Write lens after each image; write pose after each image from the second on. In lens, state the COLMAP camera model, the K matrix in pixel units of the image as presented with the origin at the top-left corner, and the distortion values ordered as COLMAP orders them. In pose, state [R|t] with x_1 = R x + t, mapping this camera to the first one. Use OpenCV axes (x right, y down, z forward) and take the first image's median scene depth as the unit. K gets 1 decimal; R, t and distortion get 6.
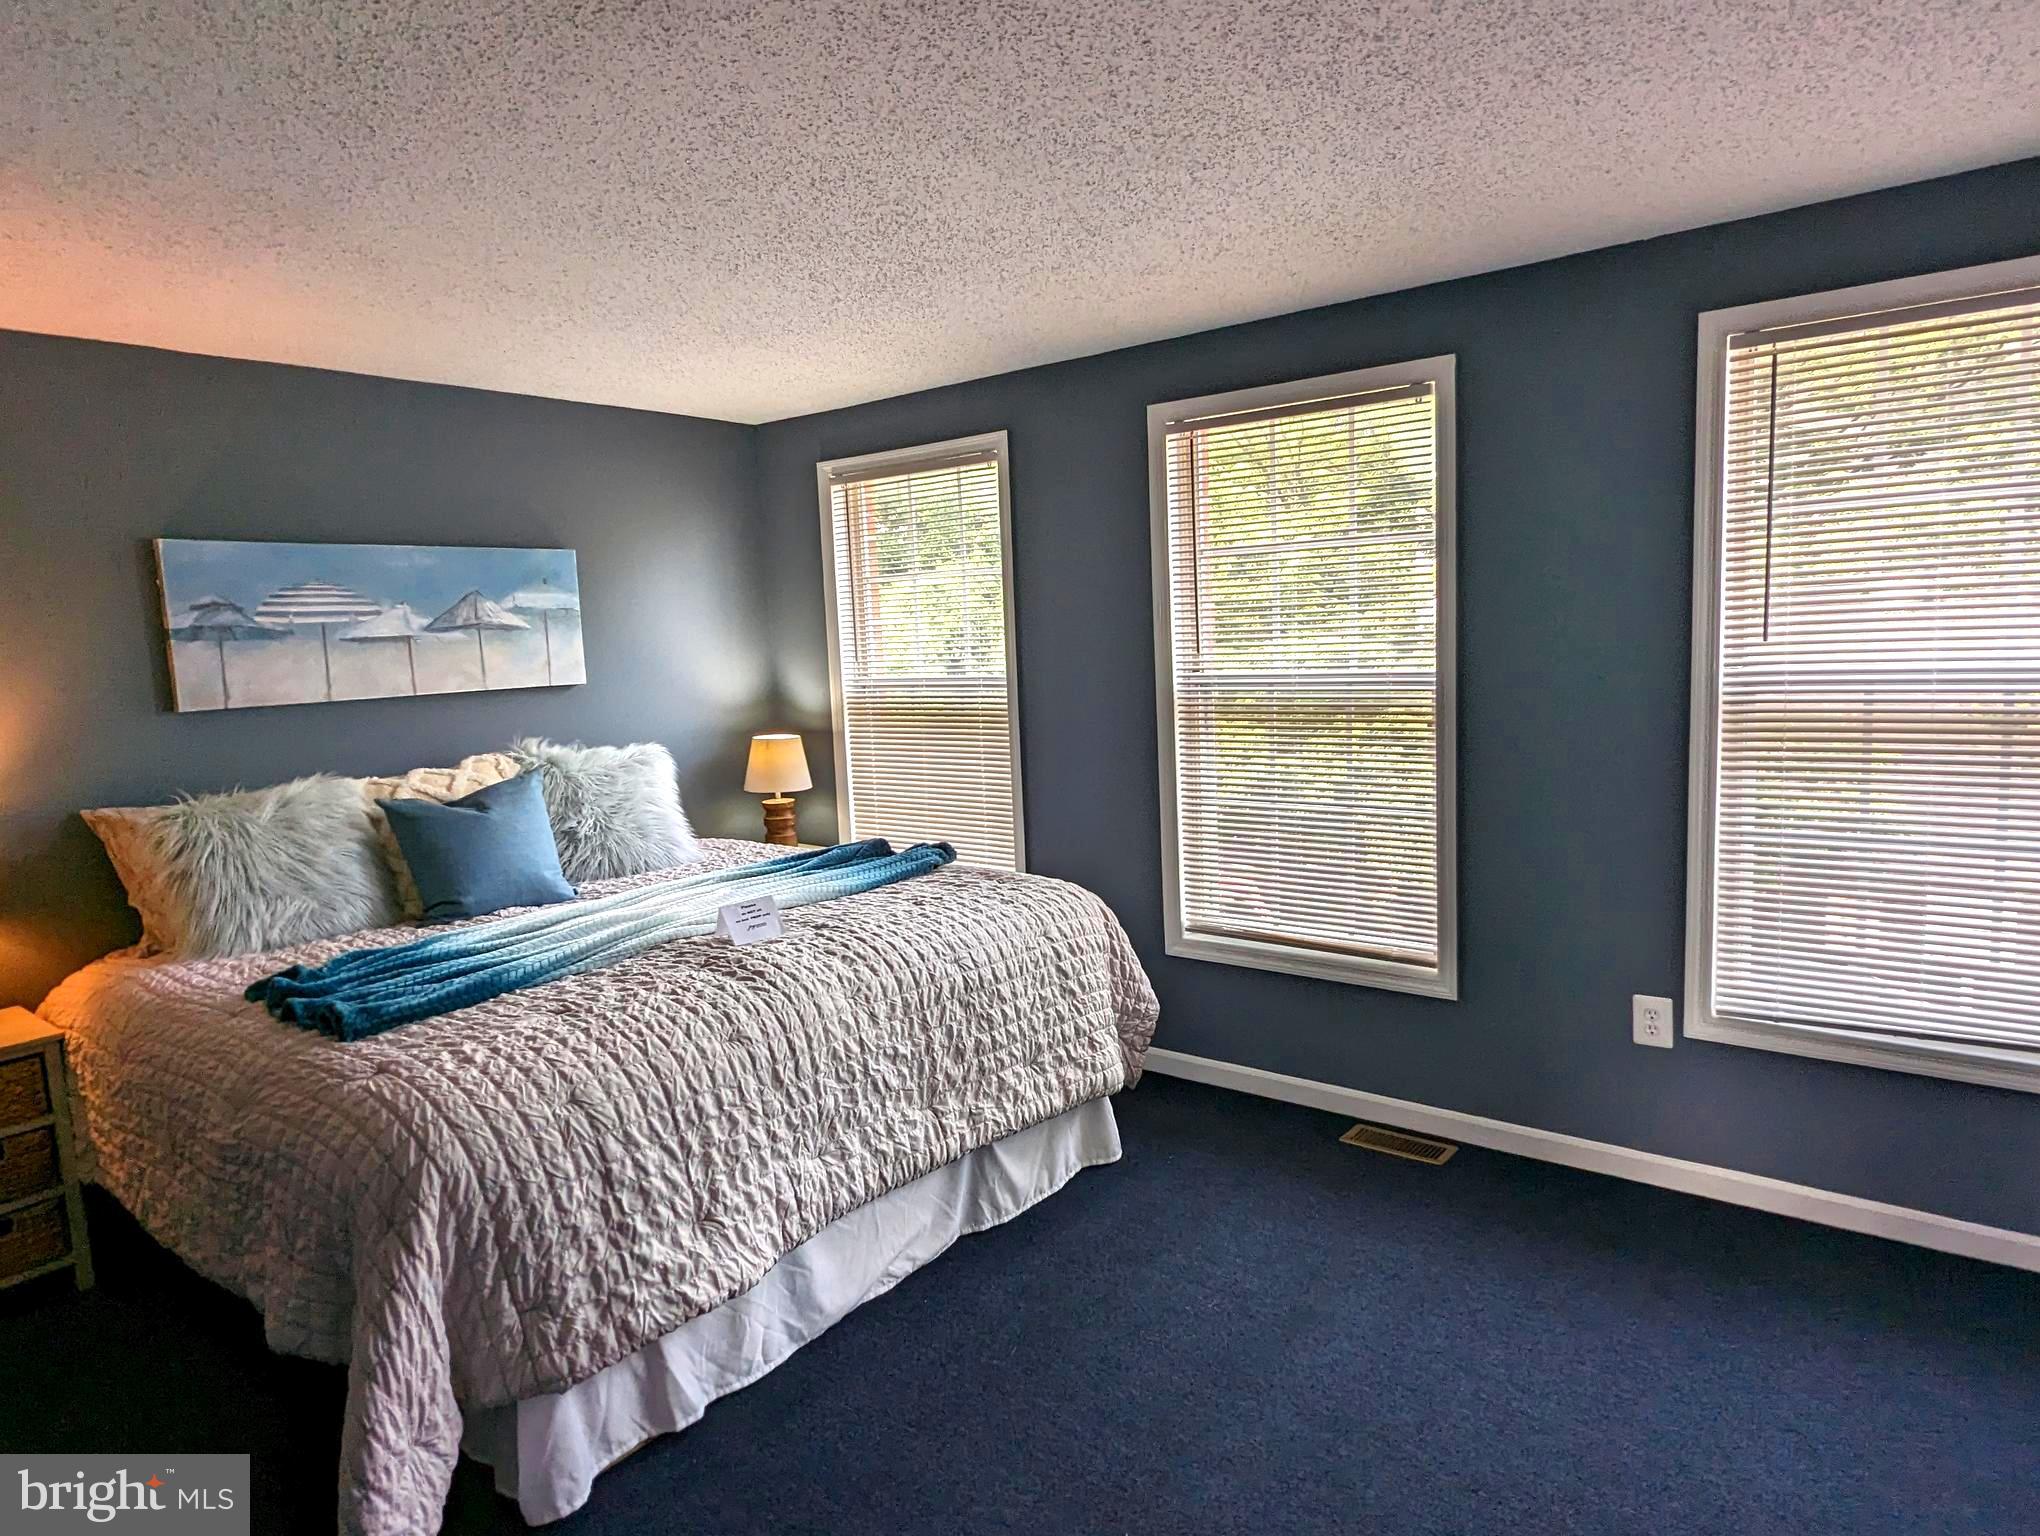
lens RADIAL K [[1217.3, 0, 1024.3], [0, 1217.3, 769.8], [0, 0, 1]] dist [0.003608, -0.002241]
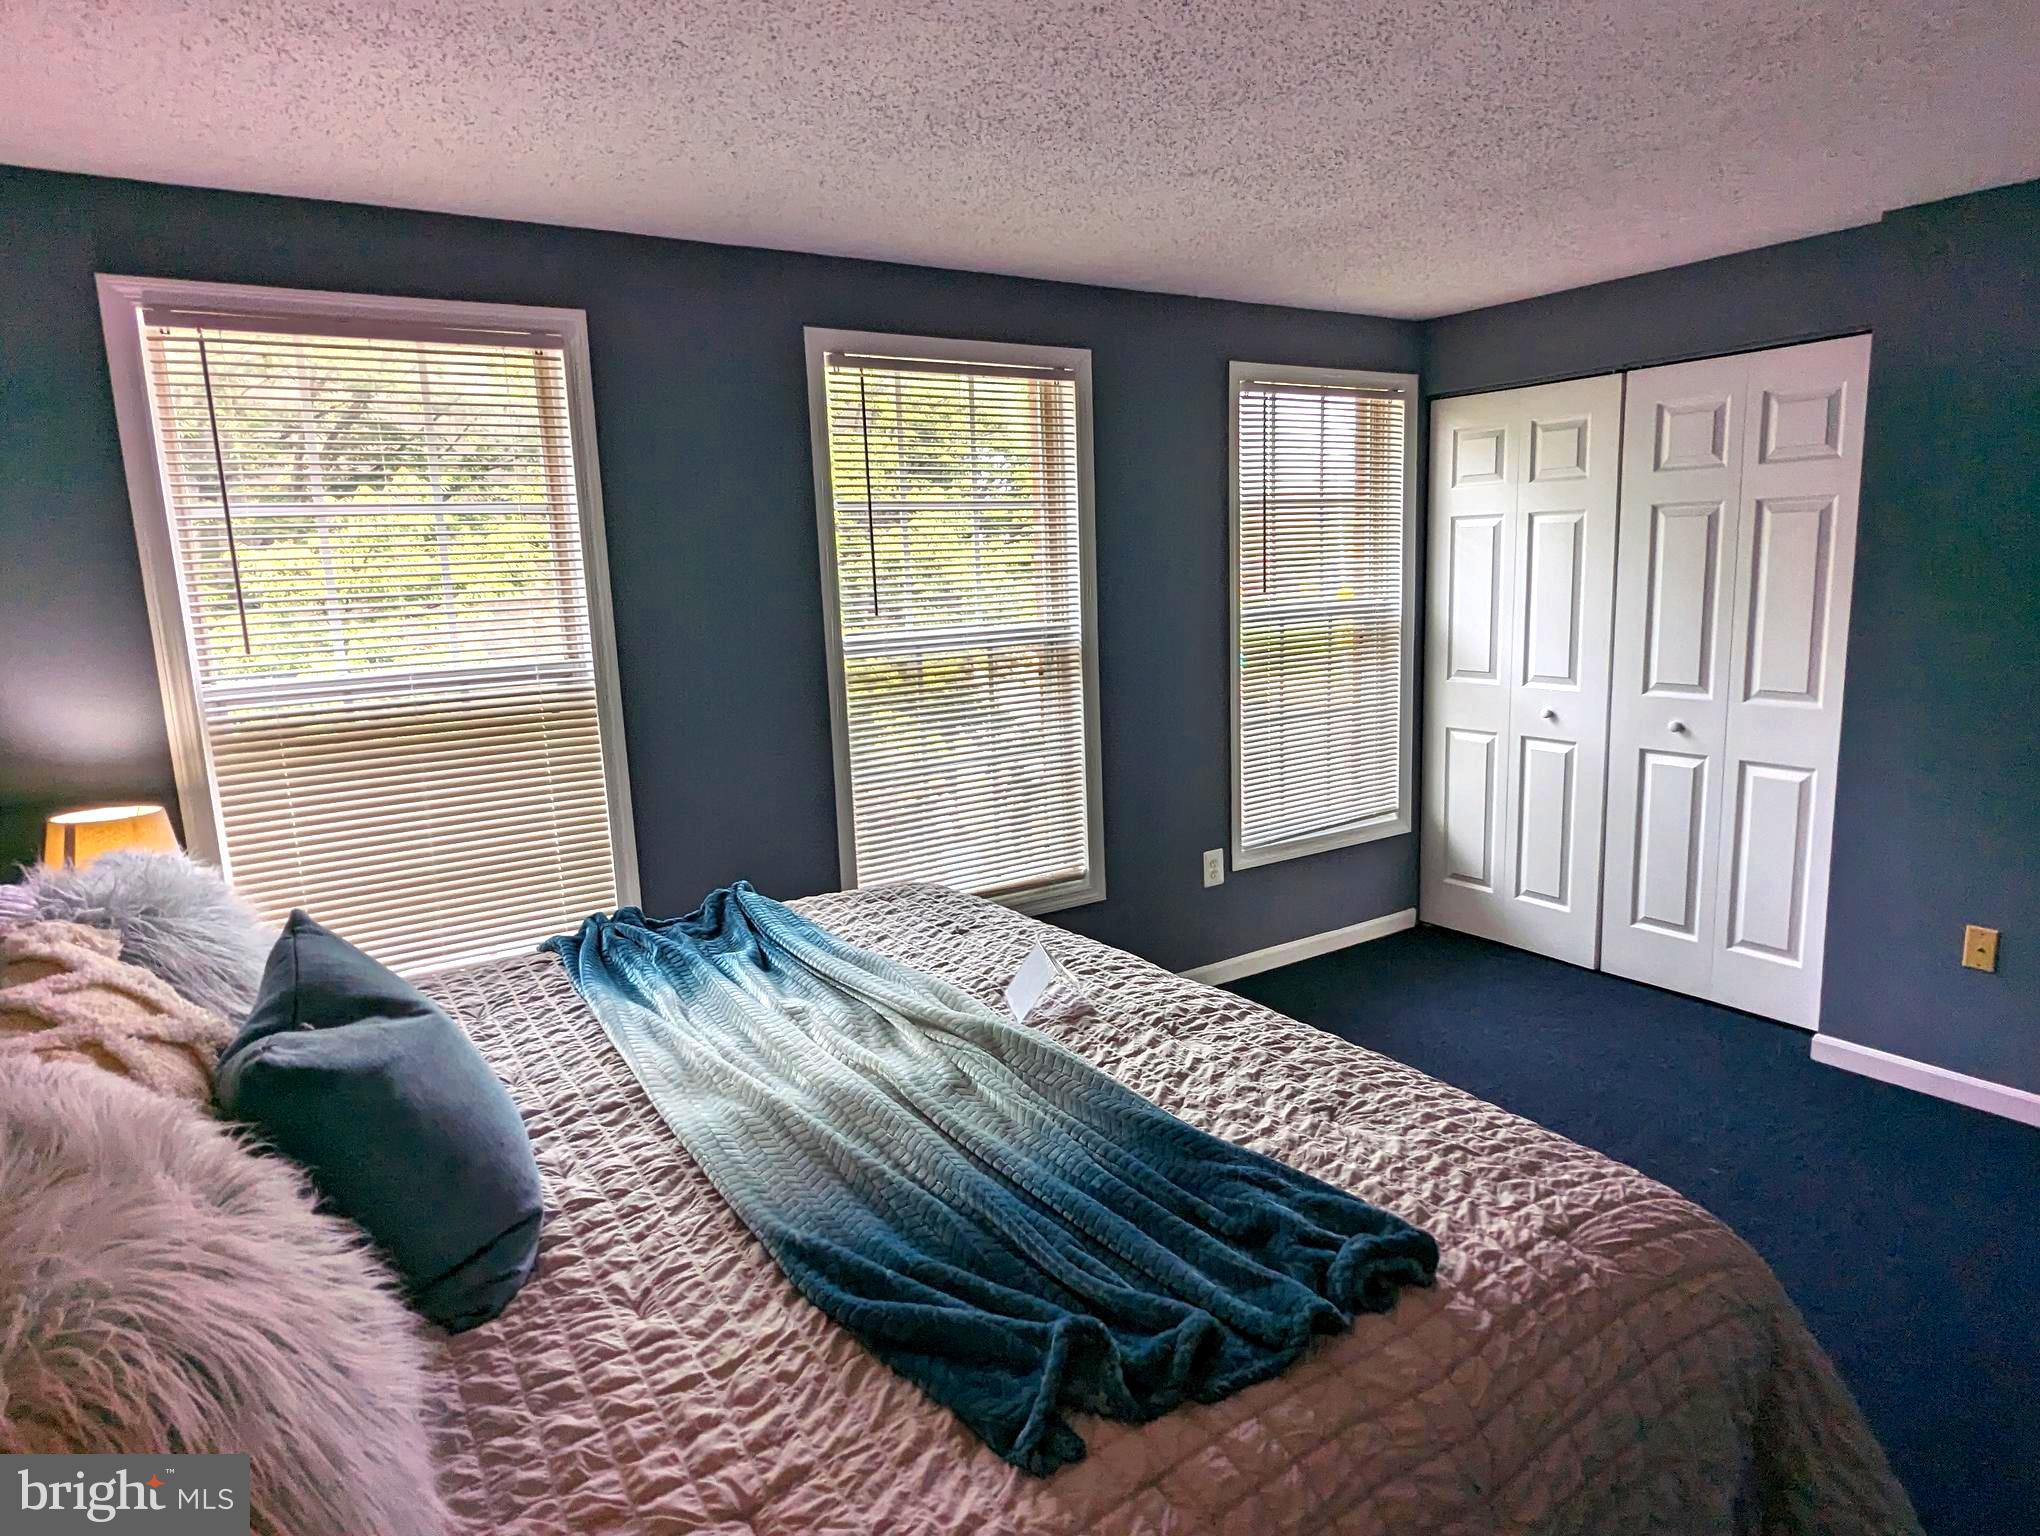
lens RADIAL K [[1217.3, 0, 1033.0], [0, 1217.3, 753.9], [0, 0, 1]] dist [0.003608, -0.002241]
pose [[0.313981, -0.120548, 0.941745, -0.692665], [0.134758, 0.987523, 0.081479, -0.051319], [-0.939817, 0.101325, 0.326308, 0.603024]]
